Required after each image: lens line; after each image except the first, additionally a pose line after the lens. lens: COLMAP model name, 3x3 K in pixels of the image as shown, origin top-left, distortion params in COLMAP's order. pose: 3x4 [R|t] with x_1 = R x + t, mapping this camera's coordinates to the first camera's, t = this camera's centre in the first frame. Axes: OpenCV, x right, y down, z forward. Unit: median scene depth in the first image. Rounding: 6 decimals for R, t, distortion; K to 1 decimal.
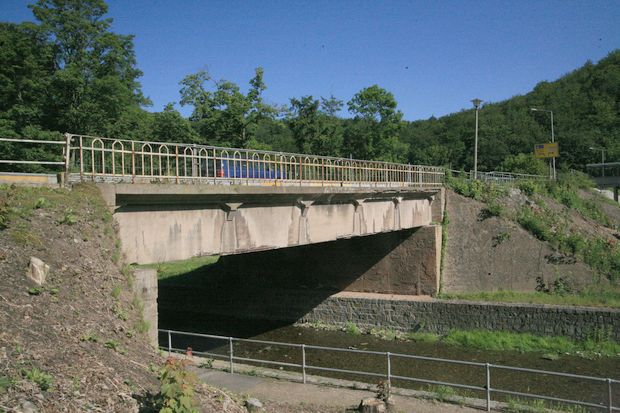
lens RADIAL K [[502.8, 0, 310.0], [0, 502.8, 206.5], [0, 0, 1]] dist [-0.113115, 0.120000]
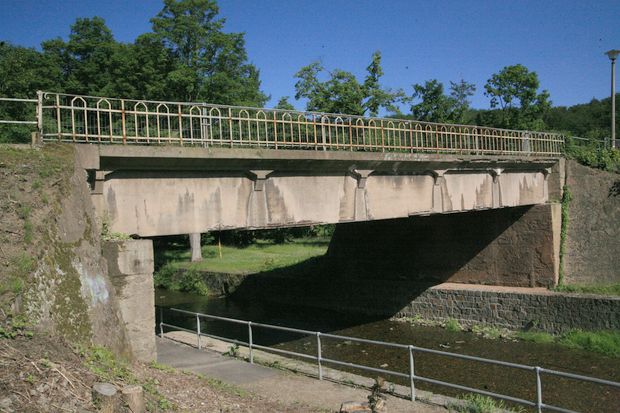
lens RADIAL K [[502.8, 0, 310.0], [0, 502.8, 206.5], [0, 0, 1]] dist [-0.113115, 0.120000]
pose [[0.956875, -0.029051, -0.289043, 0.114582], [0.028941, 0.999570, -0.004655, 0.039475], [0.289054, -0.003911, 0.957305, 0.112603]]
